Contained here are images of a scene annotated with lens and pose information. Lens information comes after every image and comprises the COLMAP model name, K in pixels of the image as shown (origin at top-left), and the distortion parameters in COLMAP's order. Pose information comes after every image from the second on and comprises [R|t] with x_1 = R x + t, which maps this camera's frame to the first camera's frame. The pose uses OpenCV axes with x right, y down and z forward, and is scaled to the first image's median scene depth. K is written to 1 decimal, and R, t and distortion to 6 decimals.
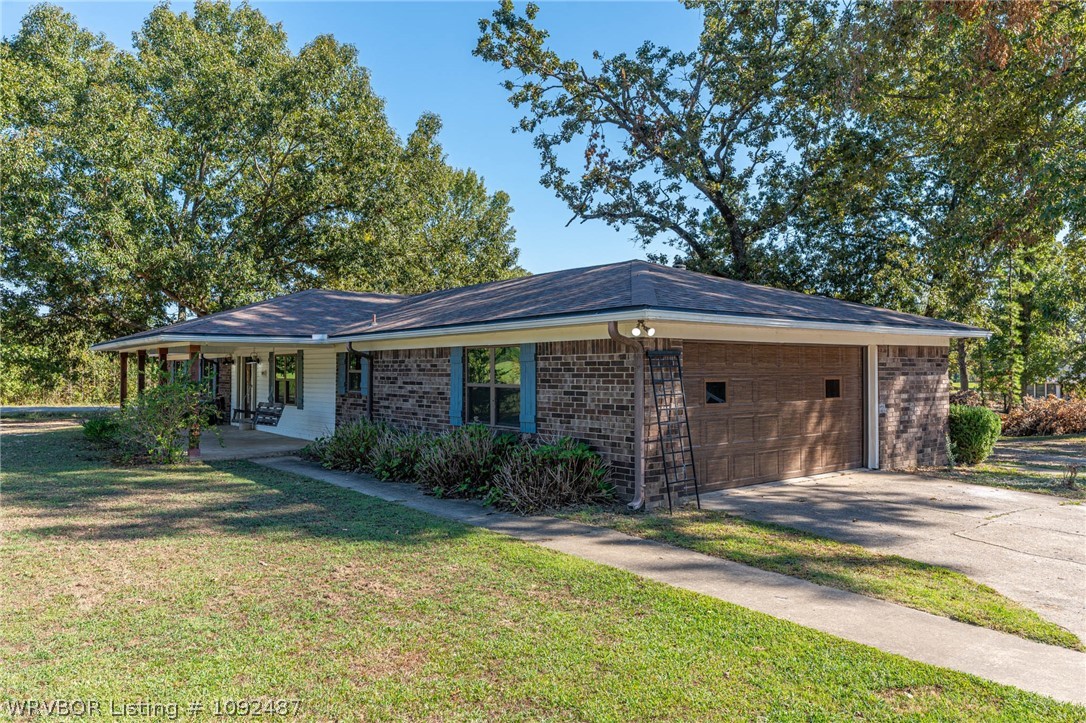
lens RADIAL K [[732.4, 0, 543.0], [0, 732.4, 361.5], [0, 0, 1]] dist [-0.001618, -0.000095]
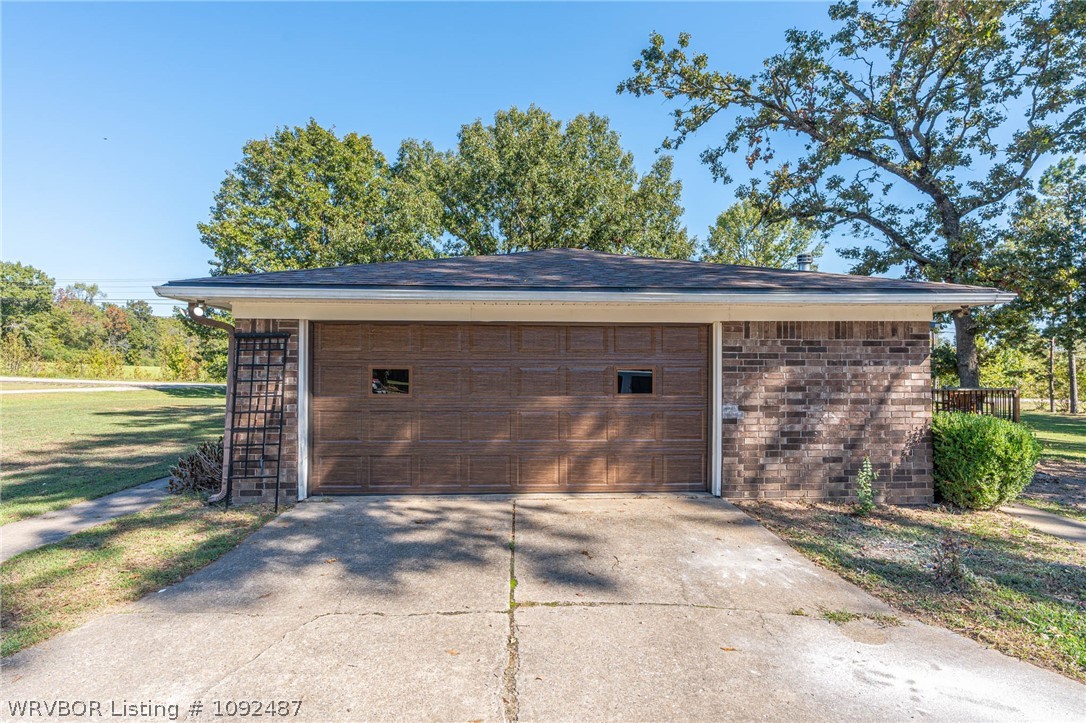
lens RADIAL K [[539.9, 0, 543.0], [0, 539.9, 361.5], [0, 0, 1]] dist [0.004107, 0.000811]
pose [[0.825865, -0.000876, -0.563867, 0.554269], [-0.000235, 0.999998, -0.001898, 0.015655], [0.563868, 0.001699, 0.825863, 0.430213]]
